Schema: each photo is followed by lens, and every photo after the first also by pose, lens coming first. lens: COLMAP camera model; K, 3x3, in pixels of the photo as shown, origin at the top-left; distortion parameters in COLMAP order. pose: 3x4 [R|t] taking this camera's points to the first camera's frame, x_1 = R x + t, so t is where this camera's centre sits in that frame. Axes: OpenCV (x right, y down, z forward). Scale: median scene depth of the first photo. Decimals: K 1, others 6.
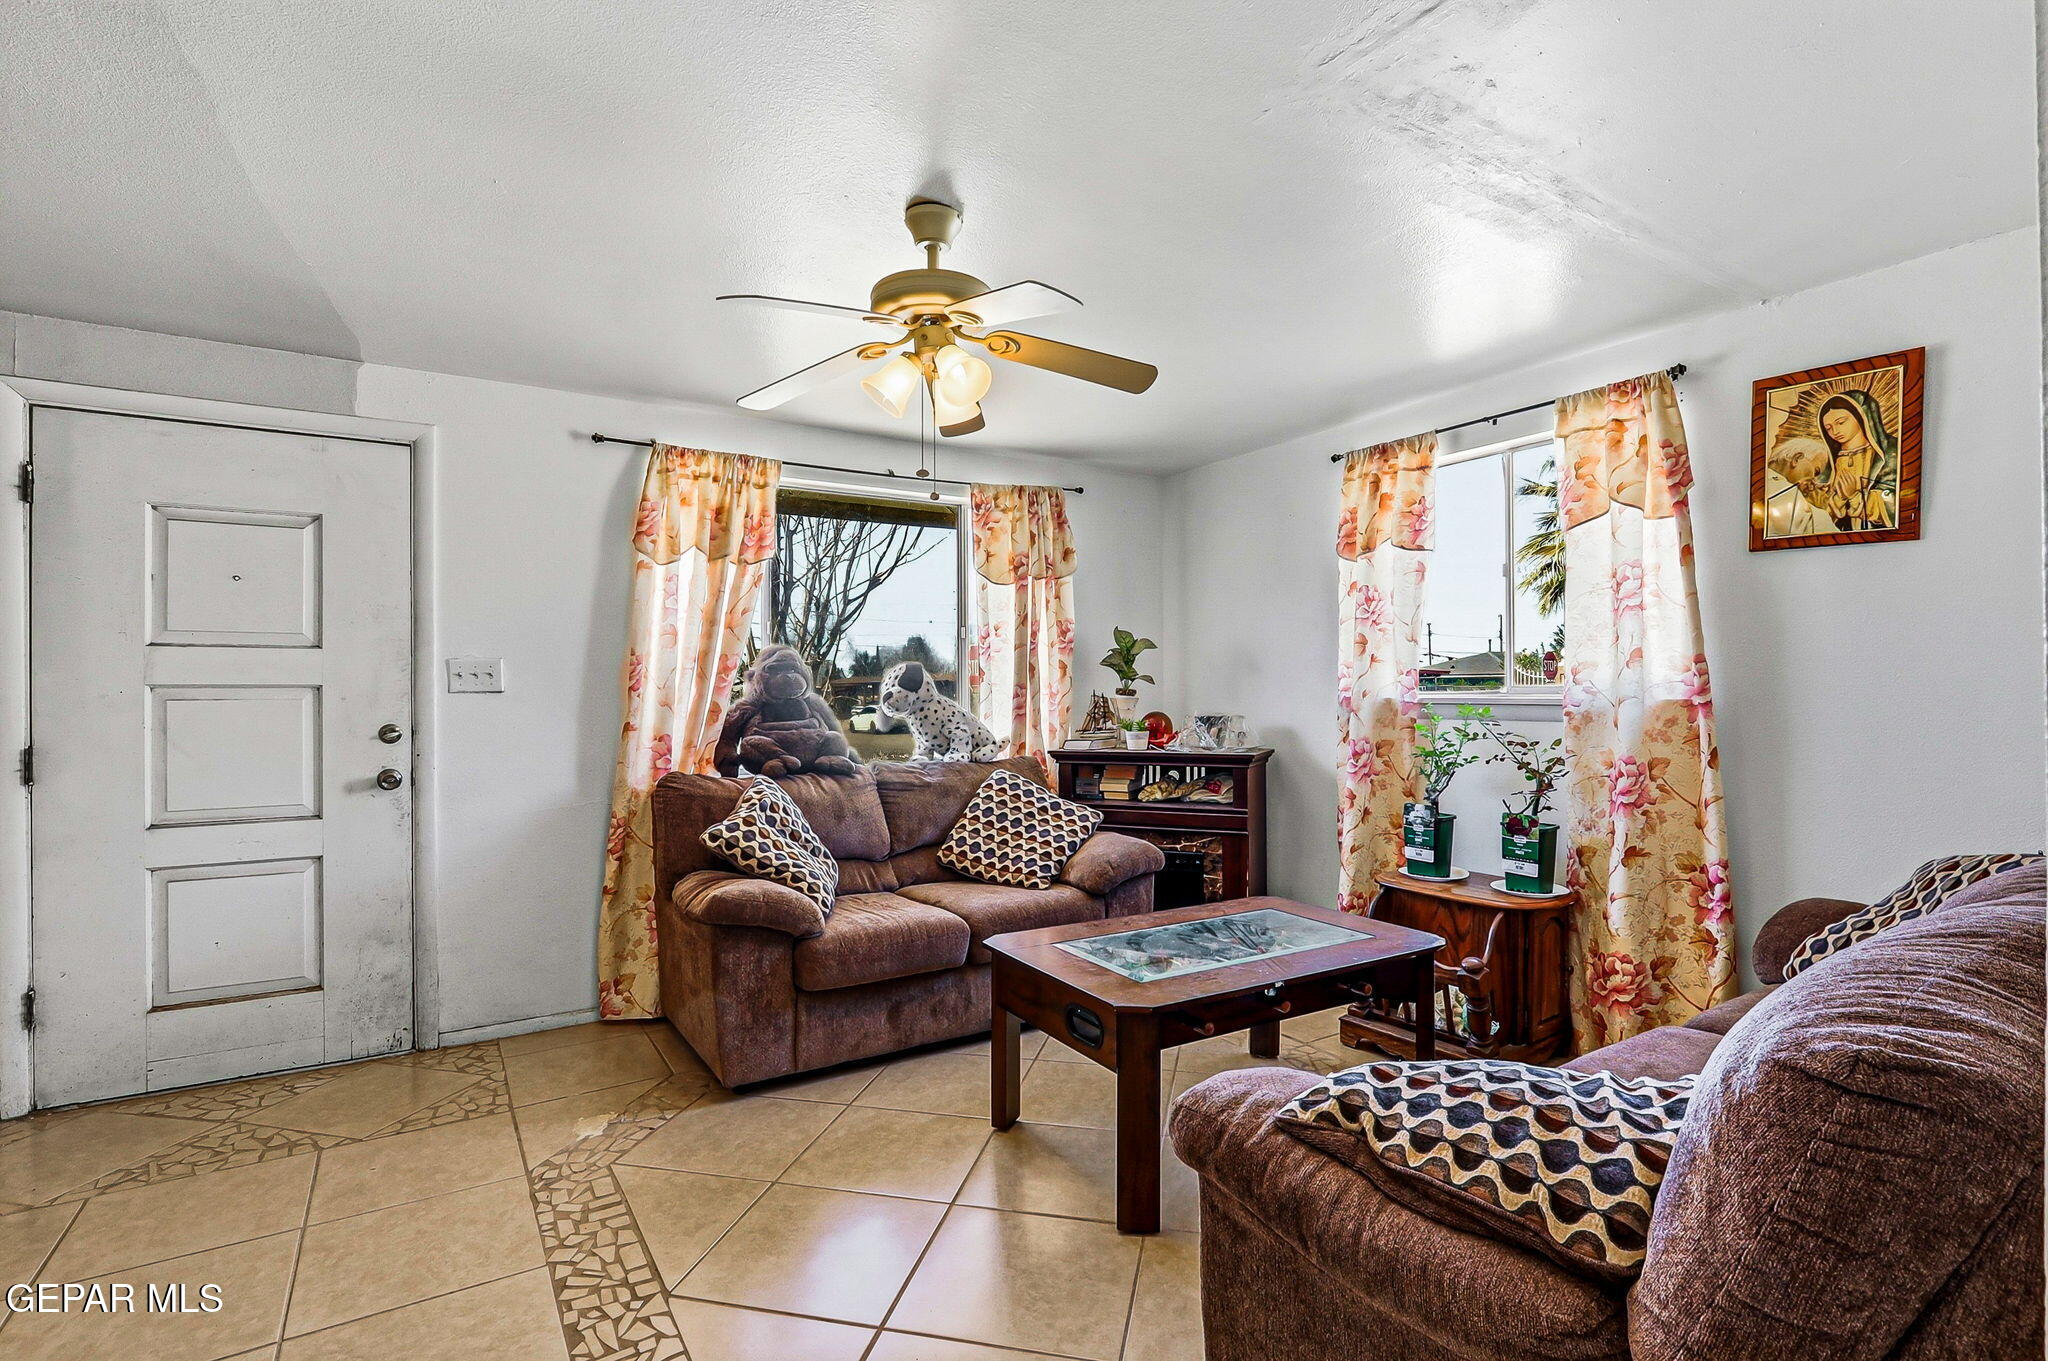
lens RADIAL K [[979.3, 0, 1044.6], [0, 979.3, 682.9], [0, 0, 1]] dist [-0.015317, 0.000849]
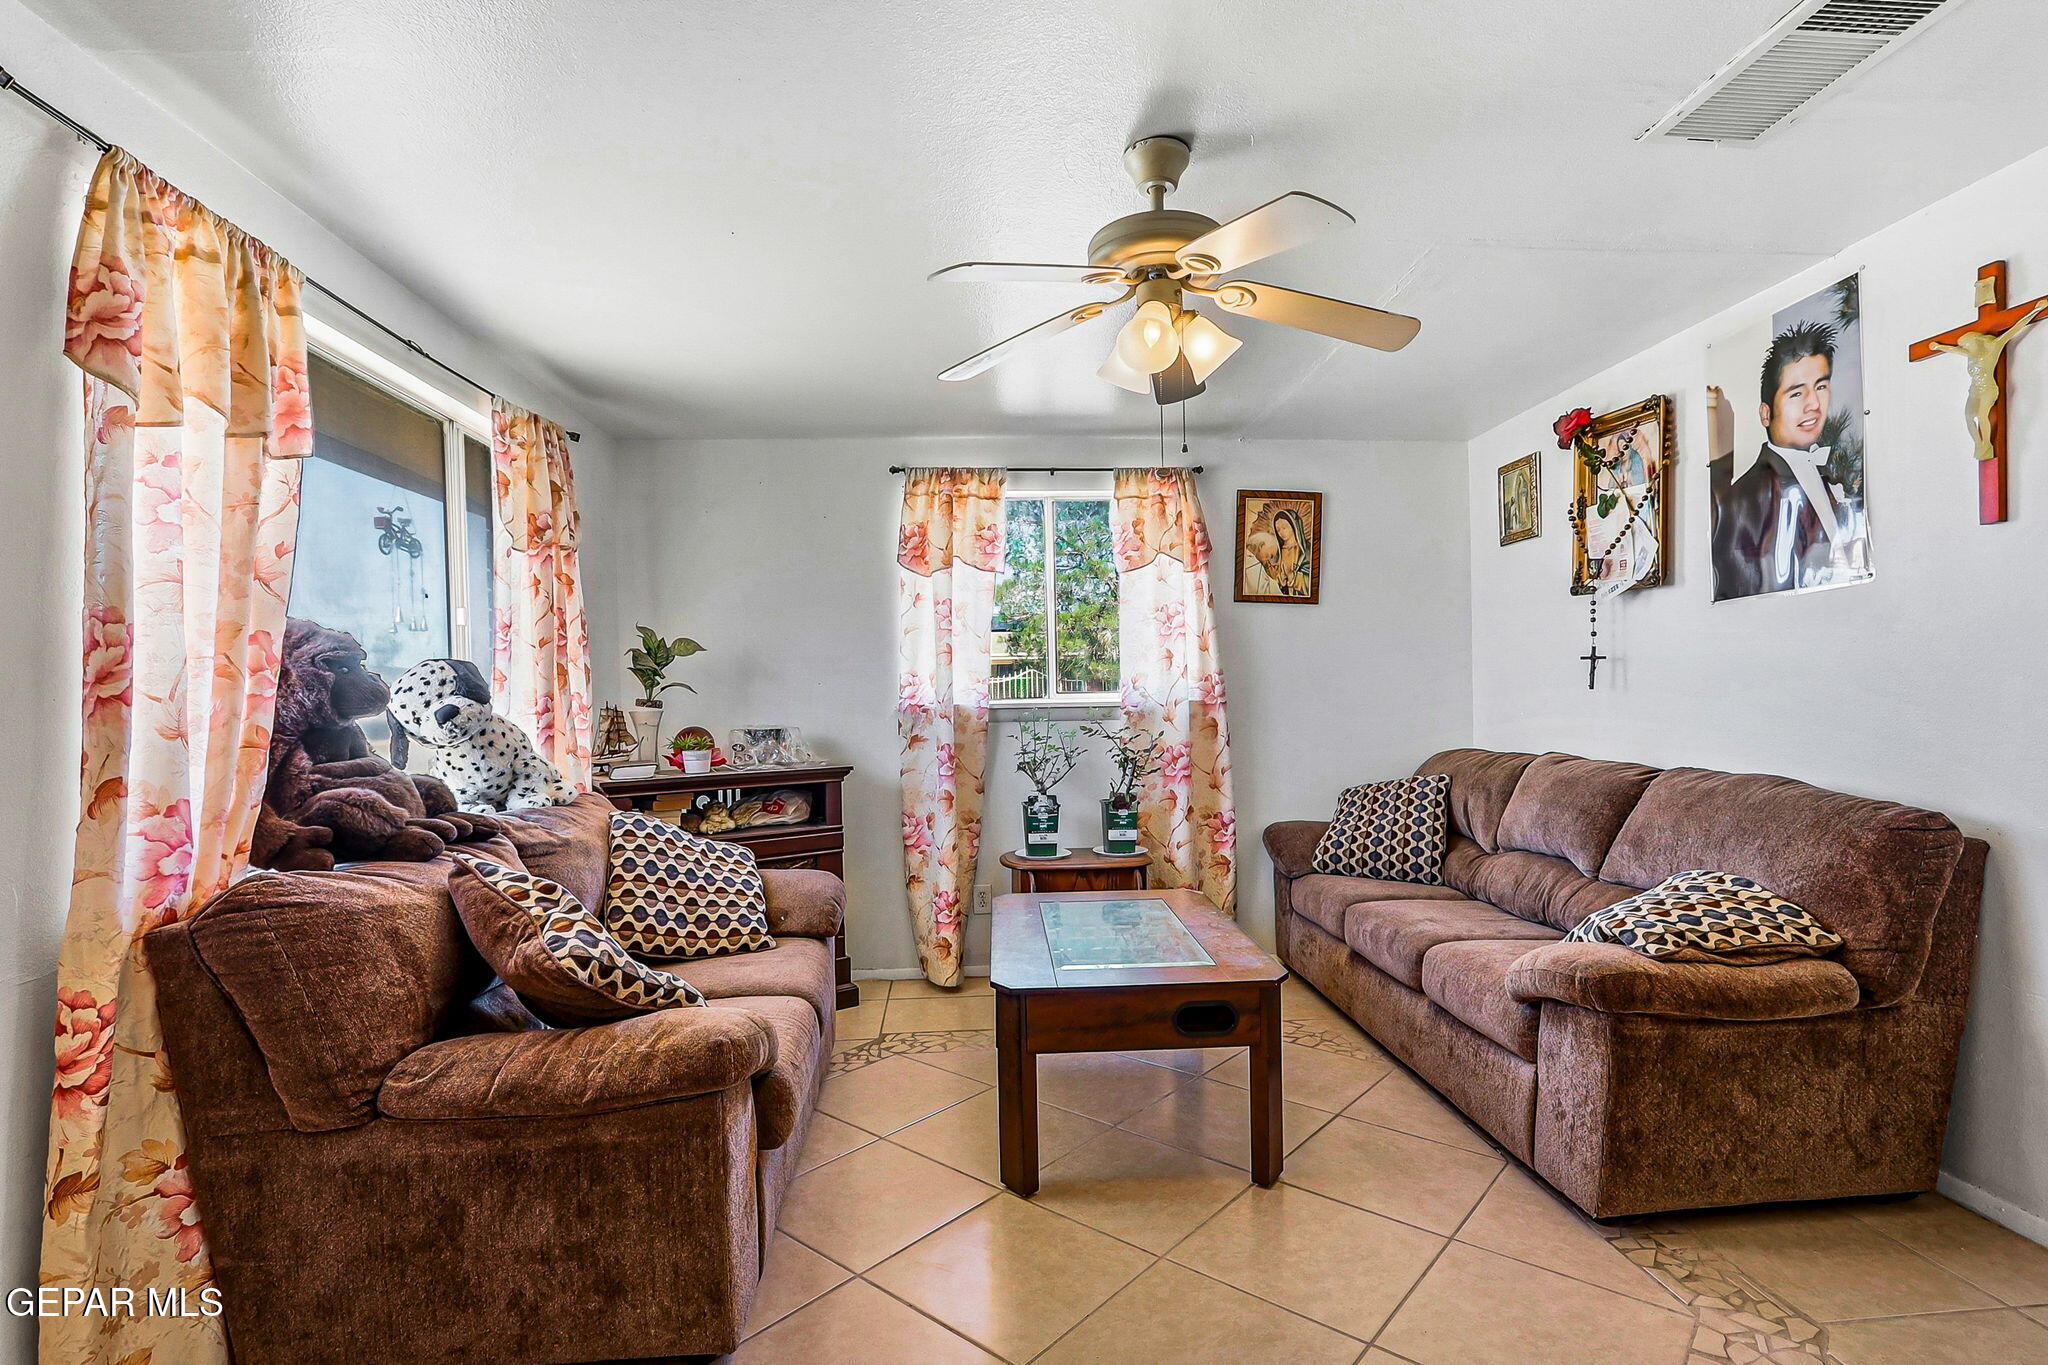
lens RADIAL K [[979.3, 0, 1057.4], [0, 979.3, 715.1], [0, 0, 1]] dist [-0.015317, 0.000849]
pose [[0.465702, -0.020829, 0.884697, -0.597915], [0.007272, 0.999779, 0.019711, 0.006867], [-0.884912, -0.002746, 0.465750, 0.424248]]
